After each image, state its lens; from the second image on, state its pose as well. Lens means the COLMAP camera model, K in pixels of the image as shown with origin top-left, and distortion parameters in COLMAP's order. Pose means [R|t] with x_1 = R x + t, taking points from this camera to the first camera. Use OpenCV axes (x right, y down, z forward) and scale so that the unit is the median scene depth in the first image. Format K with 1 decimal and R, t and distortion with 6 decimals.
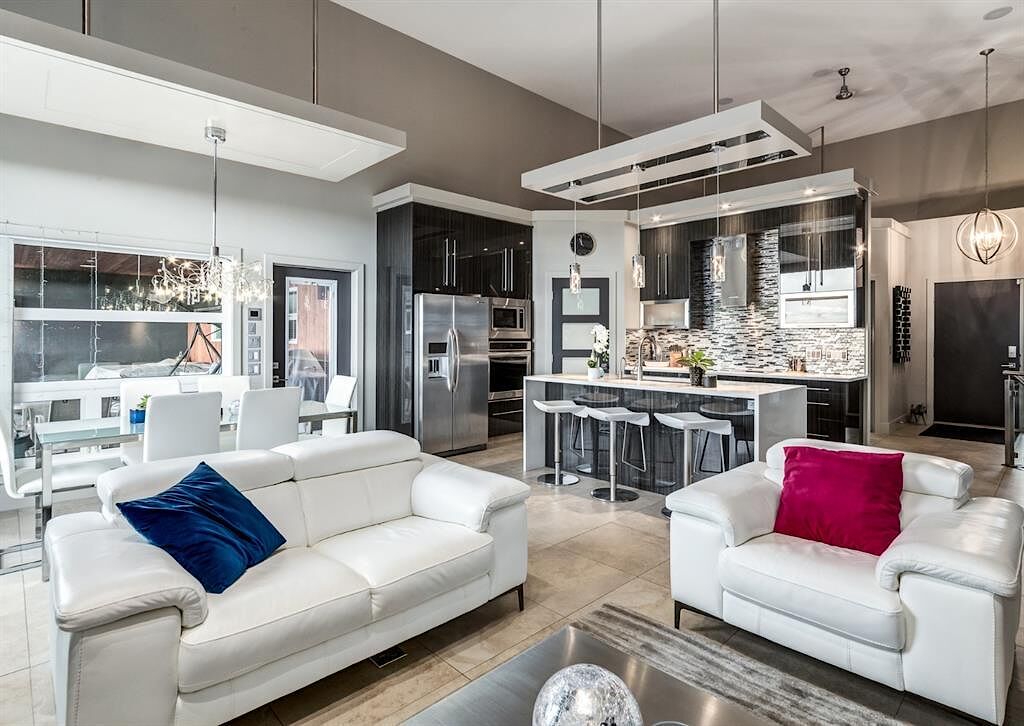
lens RADIAL K [[524.4, 0, 509.7], [0, 524.4, 336.8], [0, 0, 1]] dist [-0.001023, -0.000397]
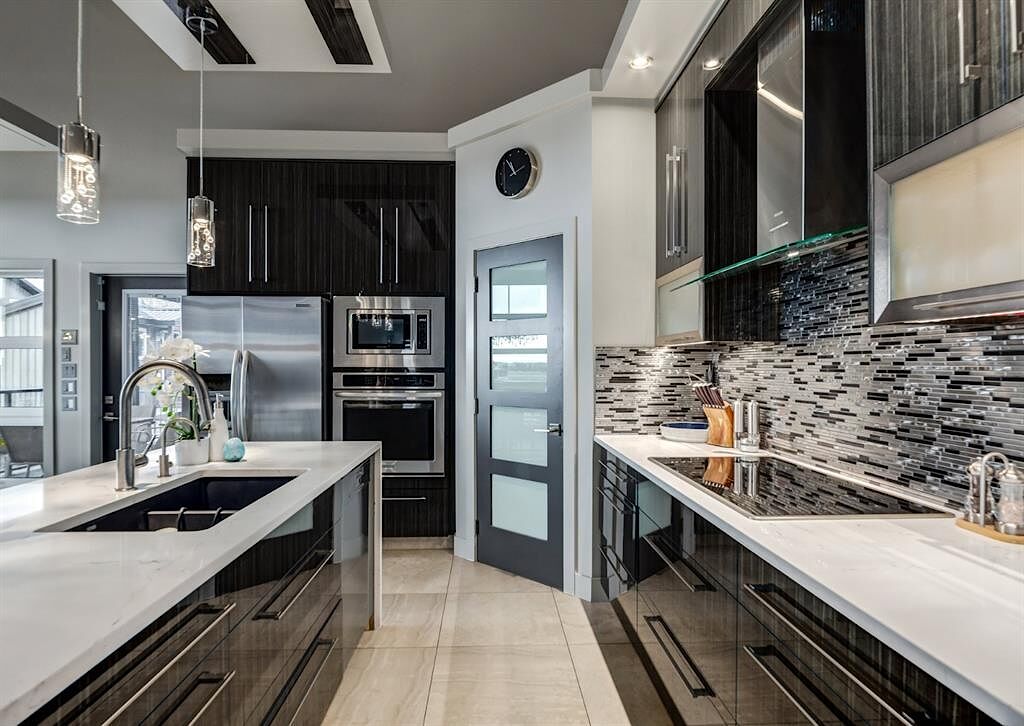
lens RADIAL K [[553.9, 0, 512.0], [0, 553.9, 363.0], [0, 0, 1]] dist [-0.000200, 0.000051]
pose [[0.751565, -0.002431, -0.659655, 0.617370], [-0.000831, 0.999989, -0.004631, 0.001211], [0.659659, 0.004028, 0.751554, 0.805691]]
